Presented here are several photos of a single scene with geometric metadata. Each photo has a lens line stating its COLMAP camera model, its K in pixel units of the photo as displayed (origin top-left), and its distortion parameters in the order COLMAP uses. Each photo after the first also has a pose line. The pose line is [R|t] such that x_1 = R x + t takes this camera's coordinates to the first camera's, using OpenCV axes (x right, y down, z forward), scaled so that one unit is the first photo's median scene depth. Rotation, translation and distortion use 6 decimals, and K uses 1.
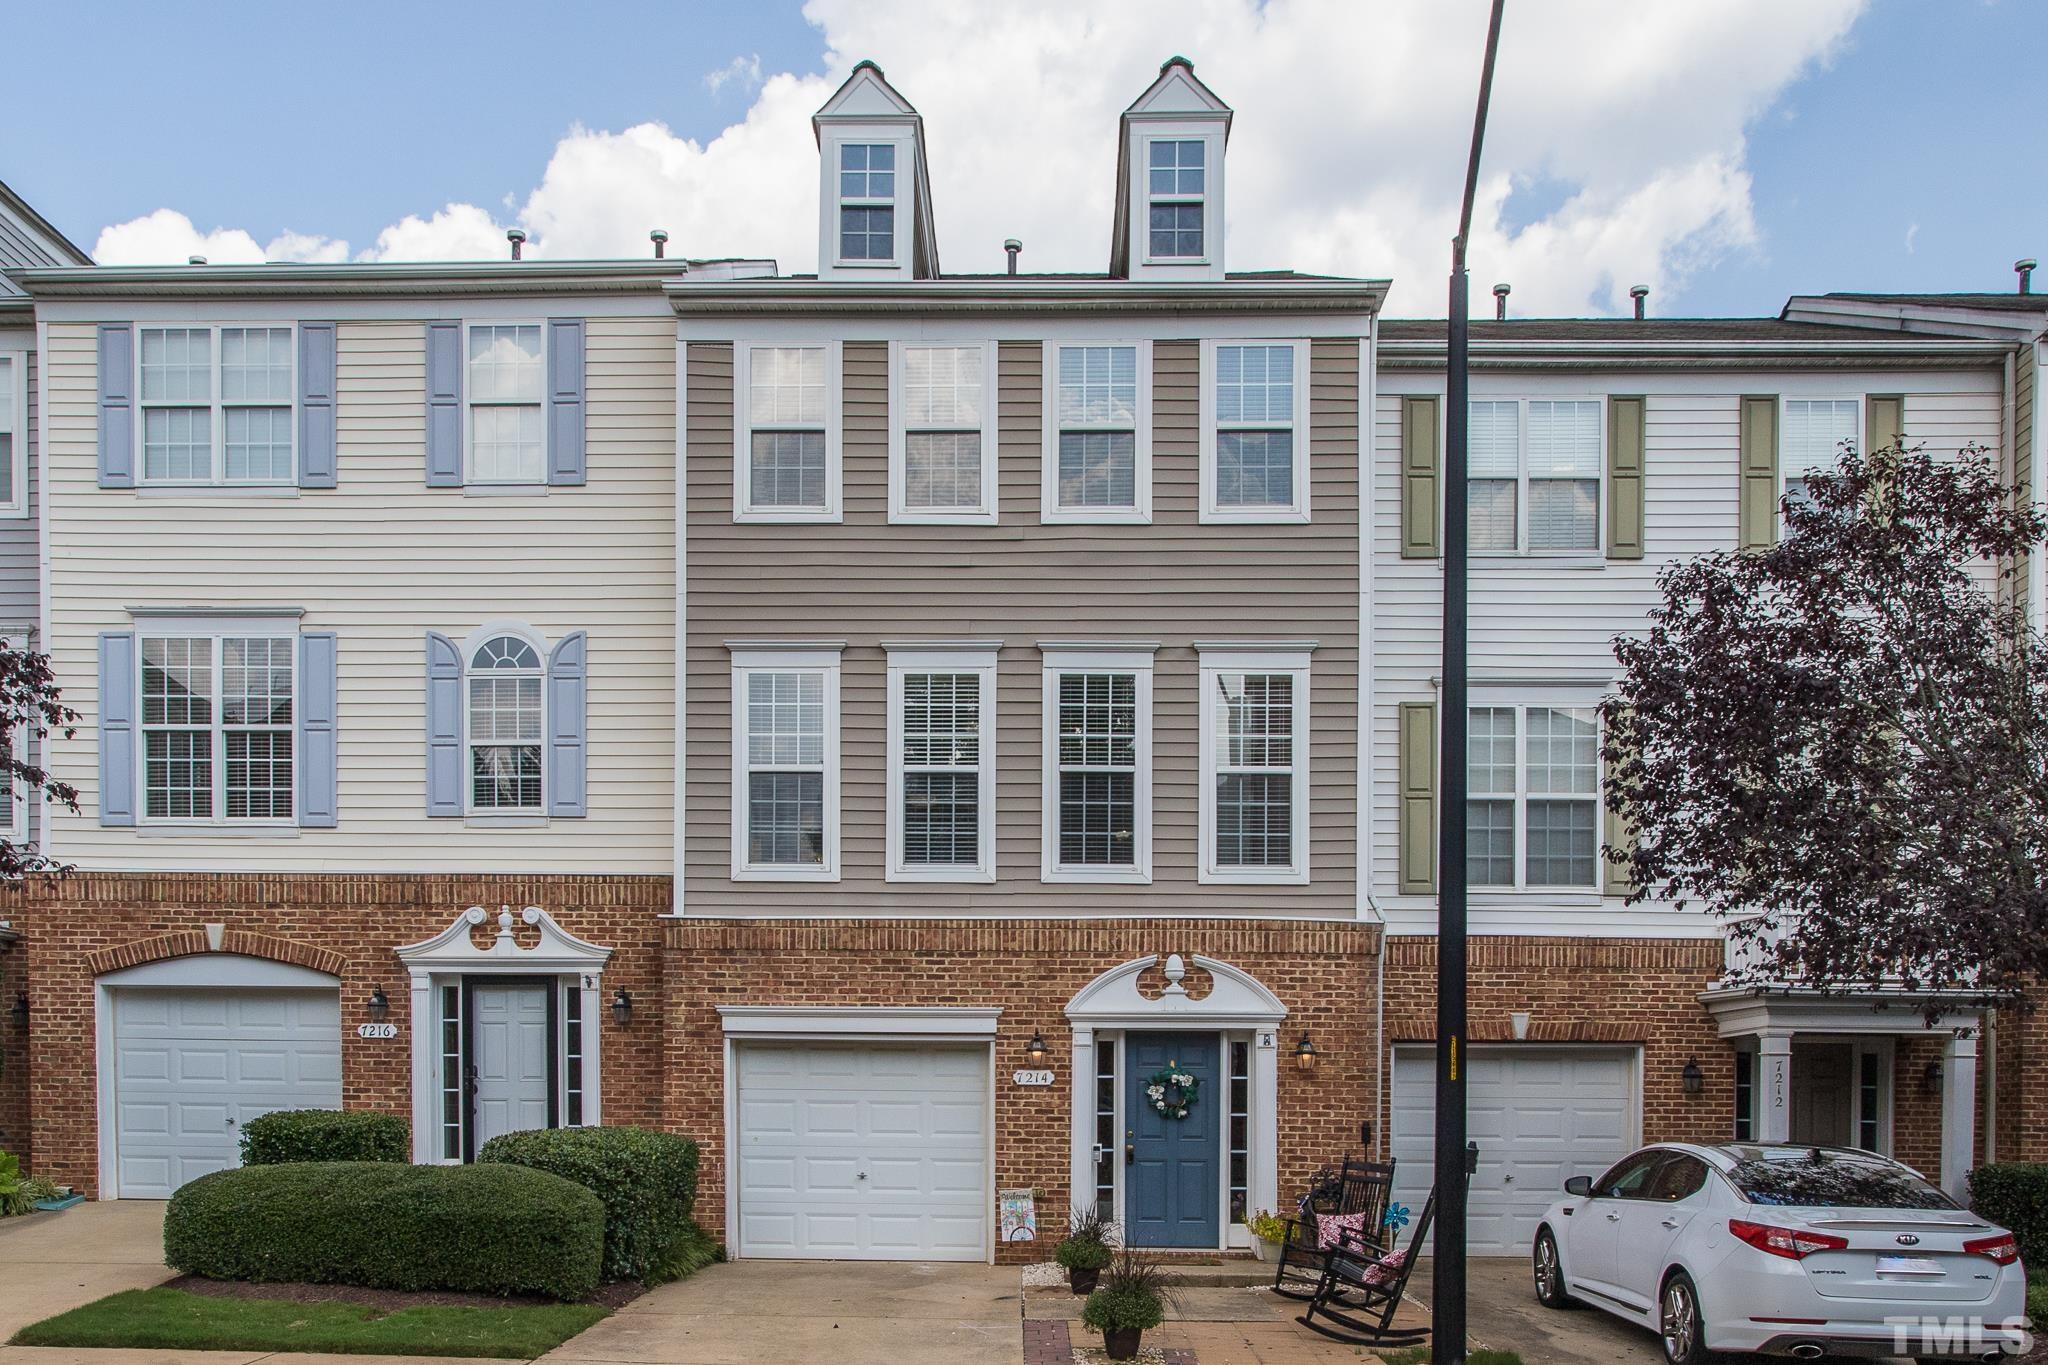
lens RADIAL K [[977.6, 0, 1028.4], [0, 977.6, 681.9], [0, 0, 1]] dist [-0.005105, 0.003064]
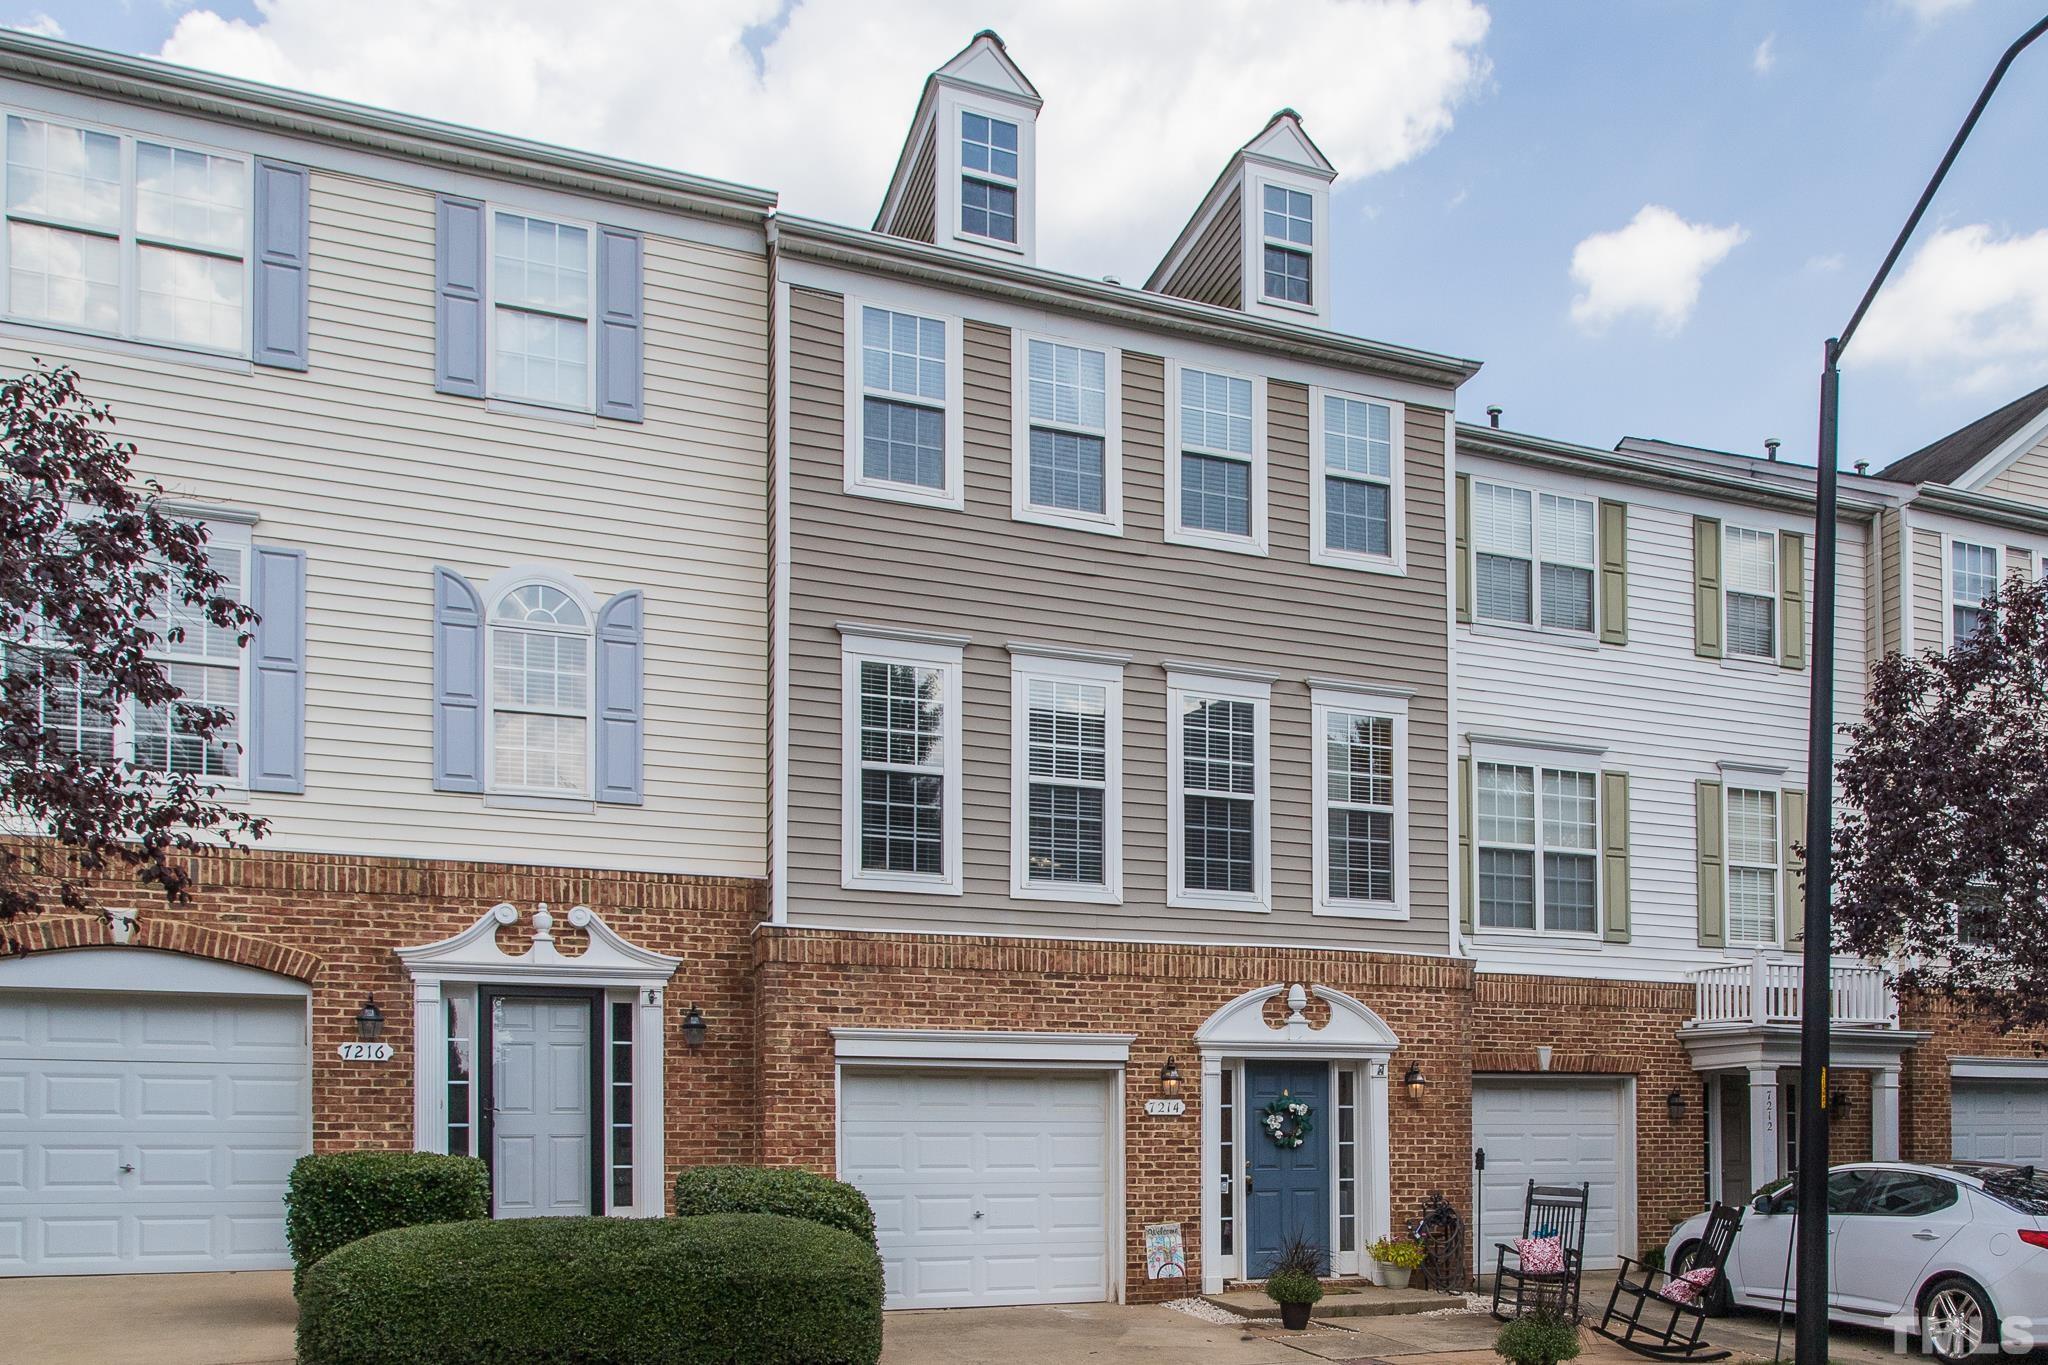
lens RADIAL K [[984.8, 0, 1020.2], [0, 984.8, 691.1], [0, 0, 1]] dist [-0.004069, 0.004263]
pose [[0.962978, 0.102120, 0.249490, -0.377207], [-0.099131, 0.994771, -0.024551, 0.028141], [-0.250693, -0.001091, 0.968066, 0.079232]]
